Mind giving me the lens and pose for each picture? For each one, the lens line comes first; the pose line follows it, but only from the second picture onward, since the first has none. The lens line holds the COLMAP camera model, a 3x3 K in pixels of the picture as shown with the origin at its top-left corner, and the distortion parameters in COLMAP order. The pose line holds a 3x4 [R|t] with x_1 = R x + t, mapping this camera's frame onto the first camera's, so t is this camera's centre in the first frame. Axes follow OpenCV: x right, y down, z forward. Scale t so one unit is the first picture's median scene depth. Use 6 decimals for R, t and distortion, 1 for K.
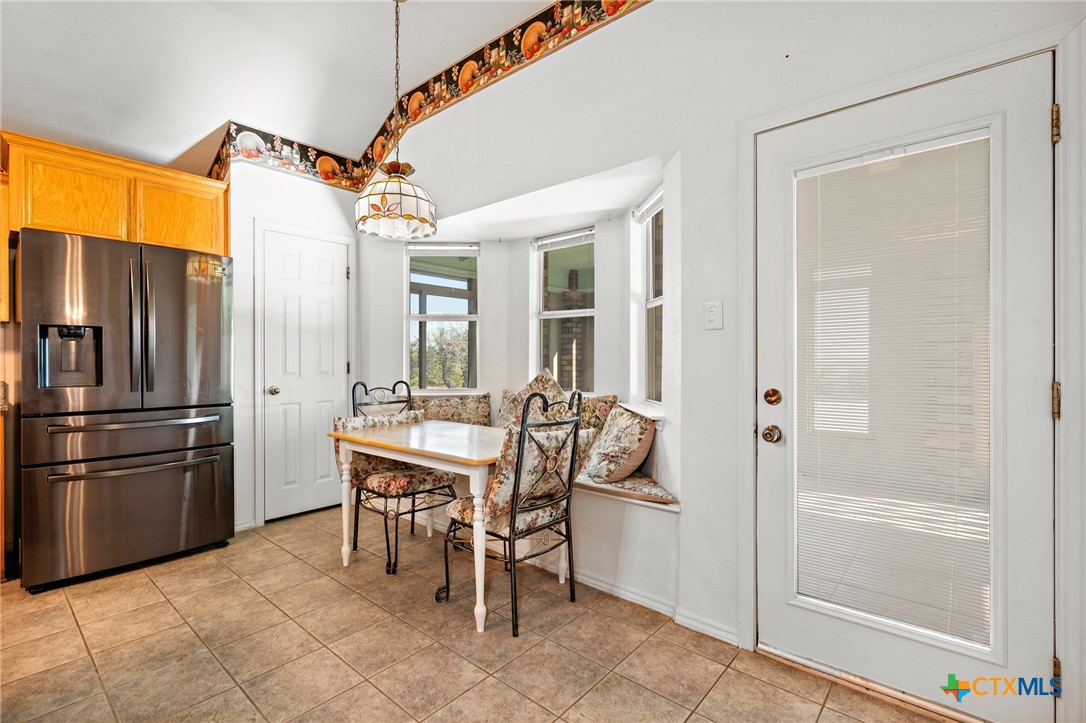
lens RADIAL K [[494.5, 0, 541.4], [0, 494.5, 363.0], [0, 0, 1]] dist [0.002249, -0.001656]
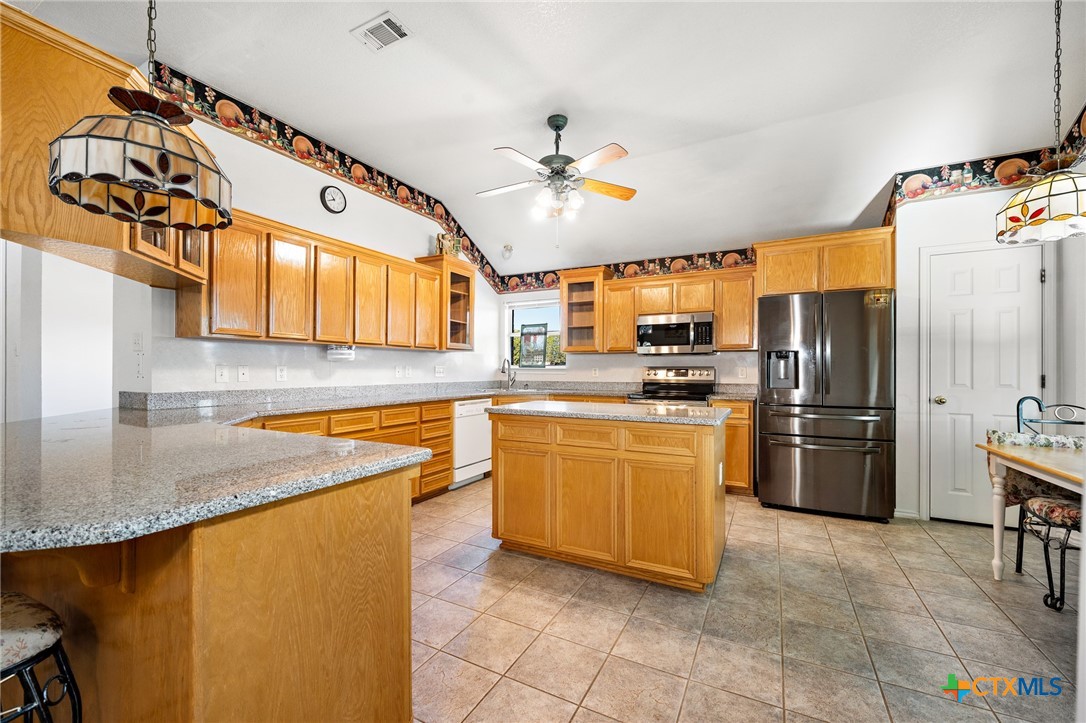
lens RADIAL K [[435.6, 0, 540.9], [0, 435.6, 367.4], [0, 0, 1]] dist [0.000295, -0.000069]
pose [[0.230157, -0.004938, -0.973141, 0.219973], [-0.007579, 0.999948, -0.006867, -0.004443], [0.973124, 0.008956, 0.230108, -0.089152]]
